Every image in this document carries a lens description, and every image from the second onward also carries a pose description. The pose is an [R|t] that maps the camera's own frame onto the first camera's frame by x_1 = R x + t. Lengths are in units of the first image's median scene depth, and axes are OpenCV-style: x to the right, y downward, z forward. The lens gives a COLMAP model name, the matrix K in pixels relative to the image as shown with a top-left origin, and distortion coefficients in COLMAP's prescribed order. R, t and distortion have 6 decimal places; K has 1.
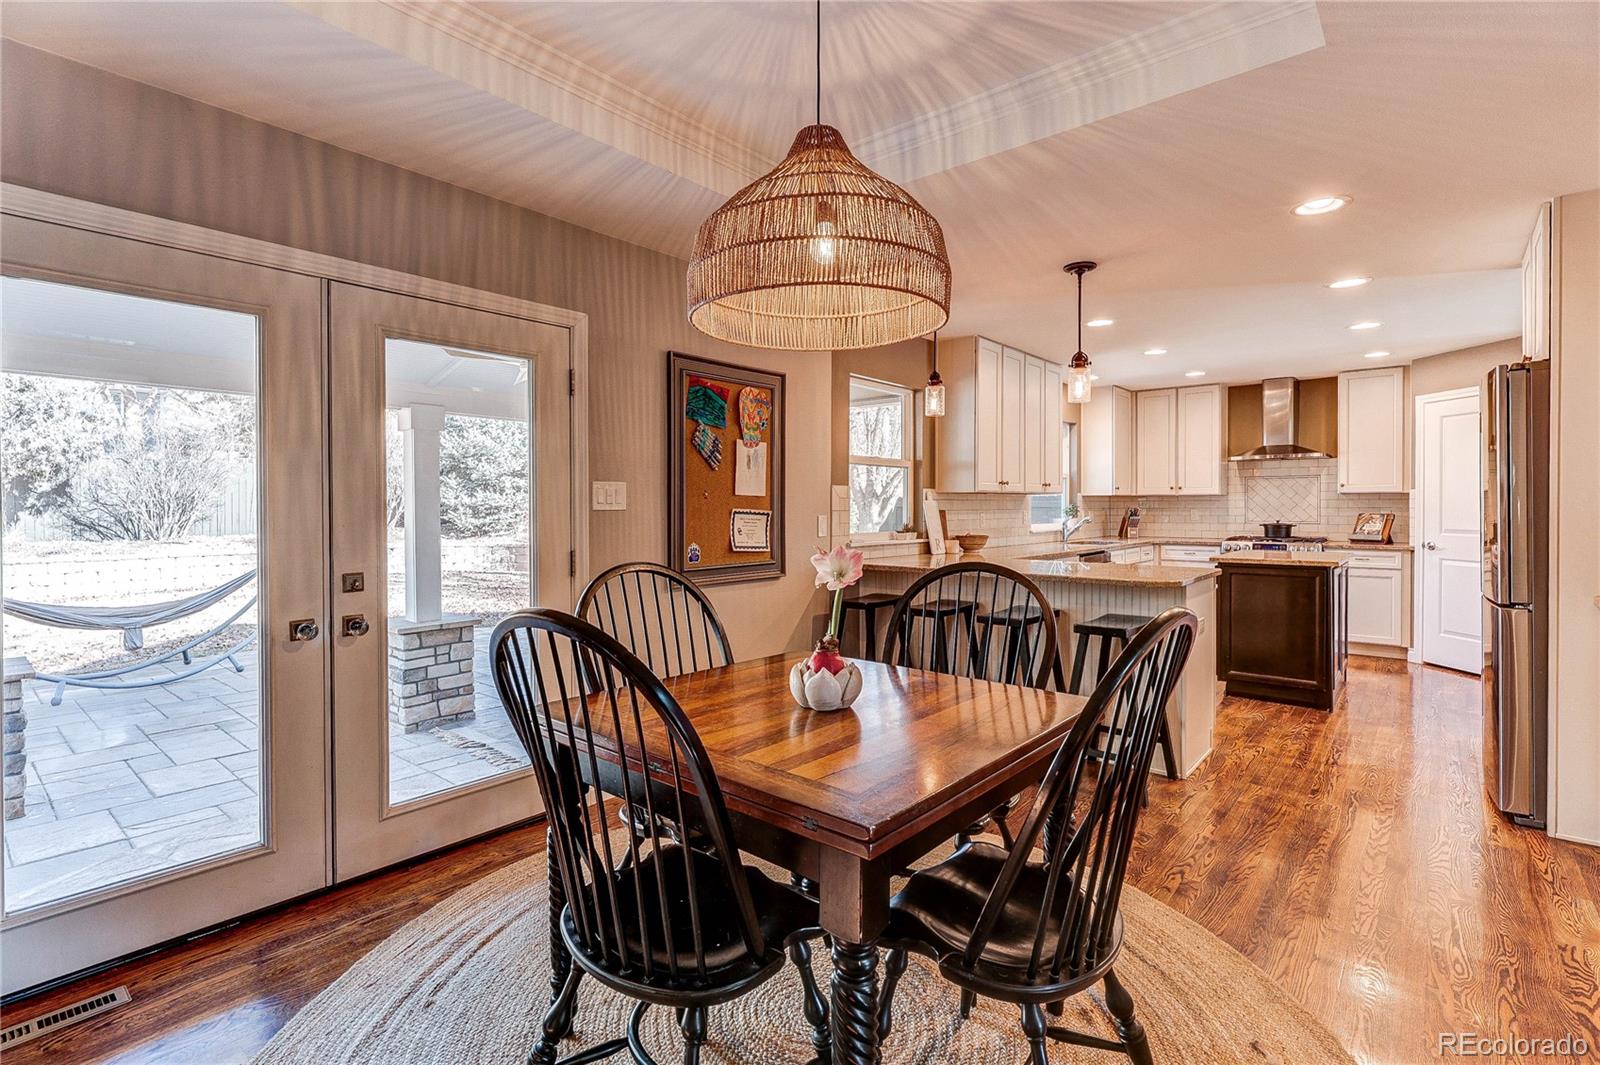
lens RADIAL K [[754.4, 0, 789.5], [0, 754.4, 515.9], [0, 0, 1]] dist [-0.004626, -0.001567]
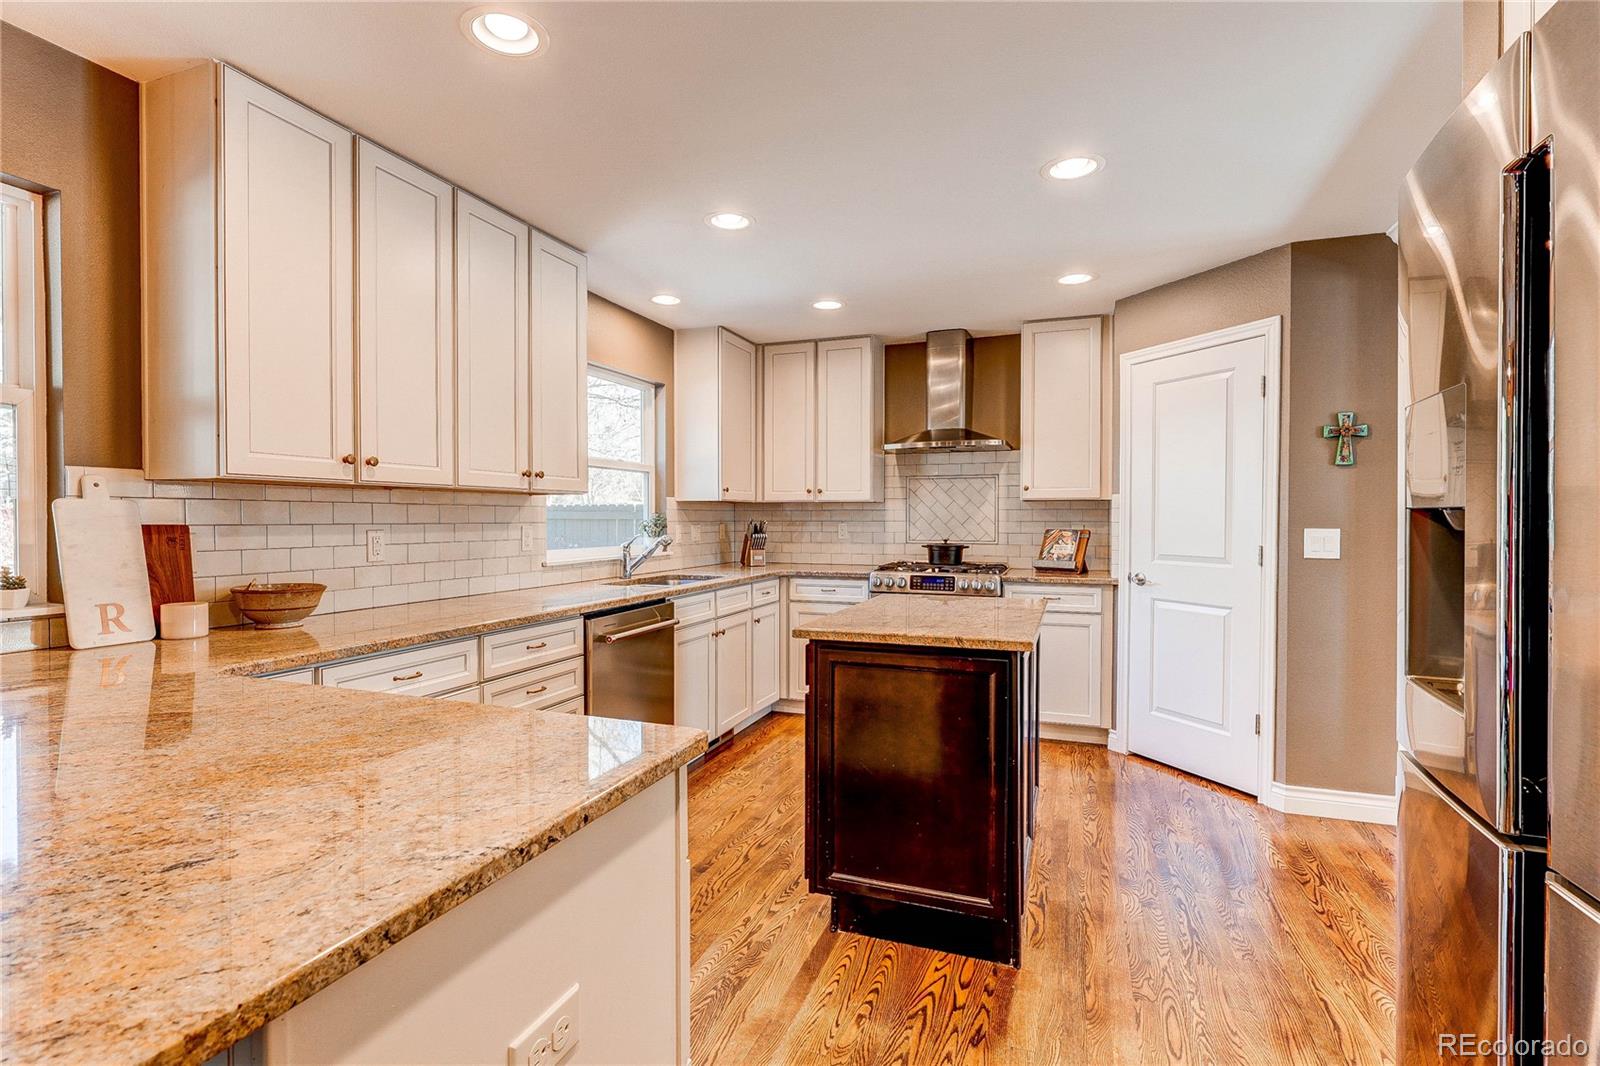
lens RADIAL K [[754.4, 0, 797.5], [0, 754.4, 531.1], [0, 0, 1]] dist [-0.004626, -0.001567]
pose [[0.938684, -0.001726, 0.344775, 0.287183], [0.000545, 0.999994, 0.003524, -0.004291], [-0.344779, -0.003120, 0.938679, 0.404826]]
